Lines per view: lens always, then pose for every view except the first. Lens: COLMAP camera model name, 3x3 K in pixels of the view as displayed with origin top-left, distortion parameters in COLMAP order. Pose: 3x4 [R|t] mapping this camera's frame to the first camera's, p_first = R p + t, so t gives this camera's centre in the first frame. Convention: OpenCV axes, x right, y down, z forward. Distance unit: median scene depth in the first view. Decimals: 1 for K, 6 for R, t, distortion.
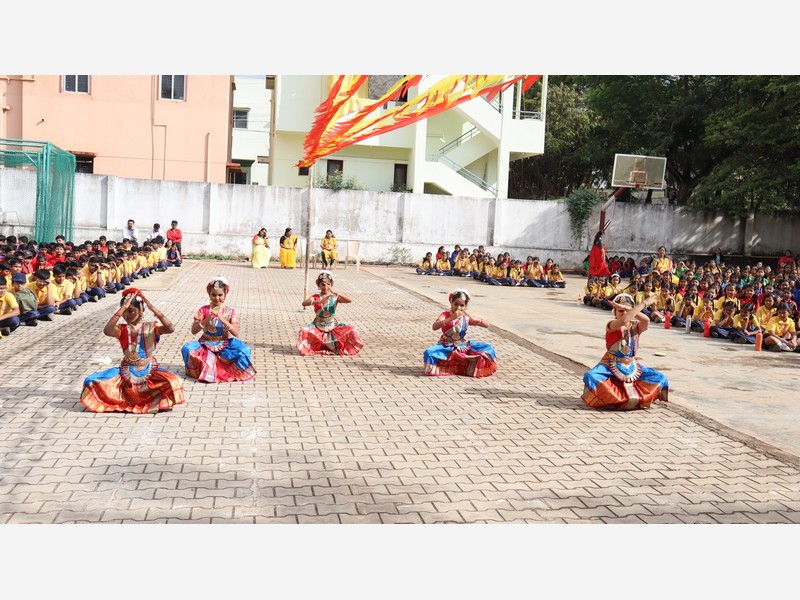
lens RADIAL K [[799.2, 0, 402.6], [0, 799.2, 291.7], [0, 0, 1]] dist [-0.011394, 0.000000]
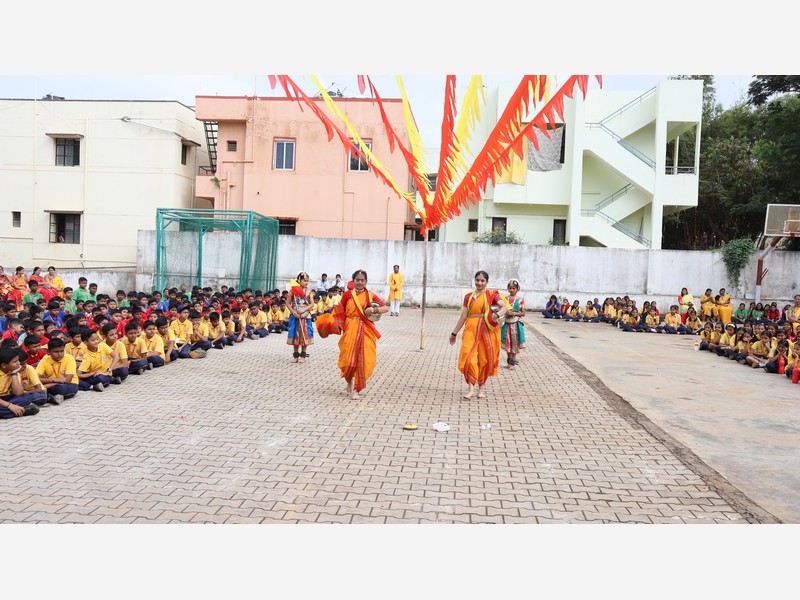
lens RADIAL K [[729.2, 0, 395.4], [0, 729.2, 299.5], [0, 0, 1]] dist [-0.034620, 0.000000]
pose [[0.961412, 0.000718, -0.275111, 0.063377], [-0.014577, 0.998725, -0.048334, 0.000978], [0.274725, 0.050479, 0.960197, -0.013282]]
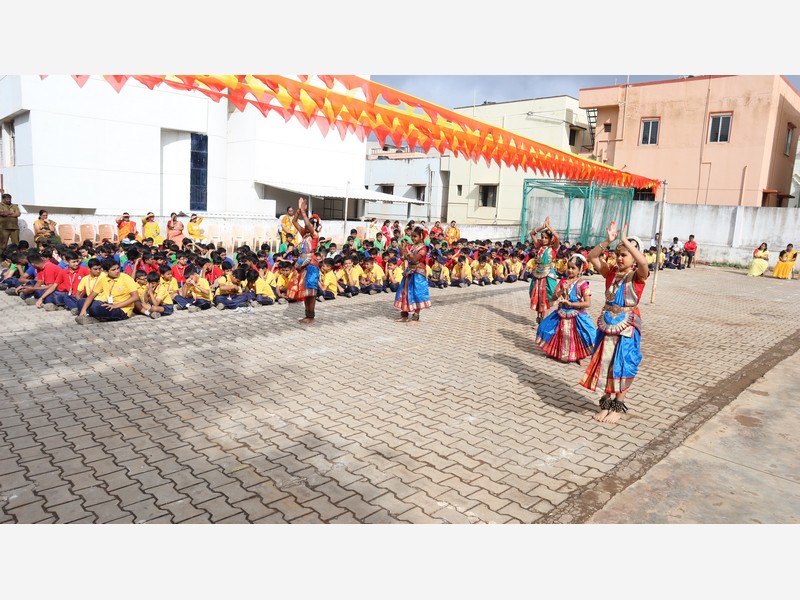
lens RADIAL K [[545.0, 0, 399.0], [0, 545.0, 299.6], [0, 0, 1]] dist [-0.083312, 0.025542]
pose [[0.560621, 0.116081, -0.819896, 0.159863], [-0.093576, 0.992664, 0.076557, -0.004949], [0.822768, 0.033804, 0.567371, 0.102645]]
